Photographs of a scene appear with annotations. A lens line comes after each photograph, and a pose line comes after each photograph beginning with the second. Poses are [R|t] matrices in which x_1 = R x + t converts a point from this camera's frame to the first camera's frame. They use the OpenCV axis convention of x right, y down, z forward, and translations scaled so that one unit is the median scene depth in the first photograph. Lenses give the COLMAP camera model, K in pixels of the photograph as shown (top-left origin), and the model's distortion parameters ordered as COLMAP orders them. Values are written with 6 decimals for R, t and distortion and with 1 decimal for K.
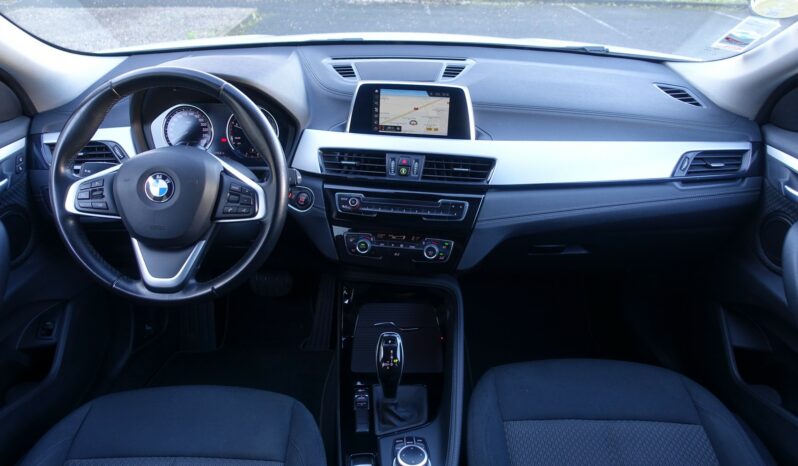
lens RADIAL K [[544.1, 0, 399.0], [0, 544.1, 233.0], [0, 0, 1]] dist [-0.005184, -0.005287]
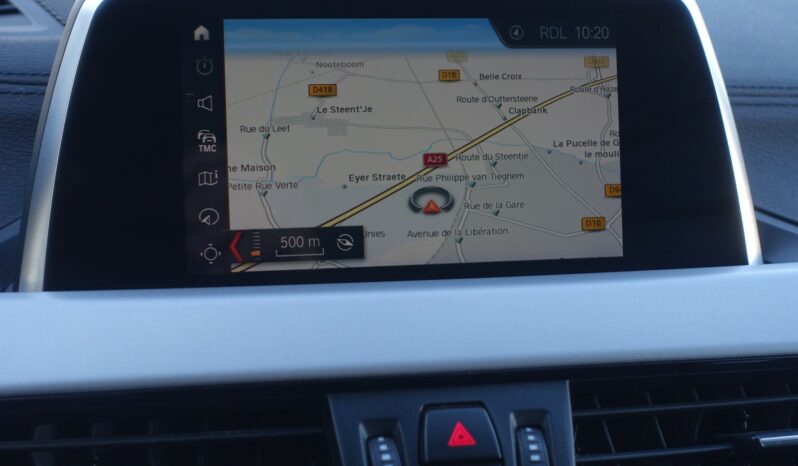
lens RADIAL K [[1279.4, 0, 399.0], [0, 1279.4, 233.0], [0, 0, 1]] dist [-0.063241, -0.179529]
pose [[0.946303, -0.079124, 0.313449, -0.115185], [0.153520, 0.963271, -0.220317, -0.109393], [-0.284504, 0.256608, 0.923694, 0.656627]]
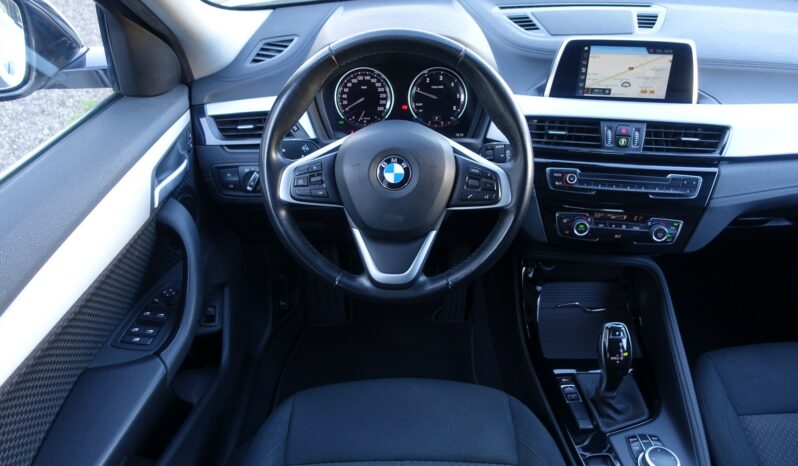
lens RADIAL K [[544.1, 0, 399.0], [0, 544.1, 233.0], [0, 0, 1]] dist [-0.005184, -0.005287]
pose [[0.999769, -0.013691, -0.016546, -0.342471], [0.015375, 0.994215, 0.106300, -0.065550], [0.014995, -0.106530, 0.994196, 0.099283]]
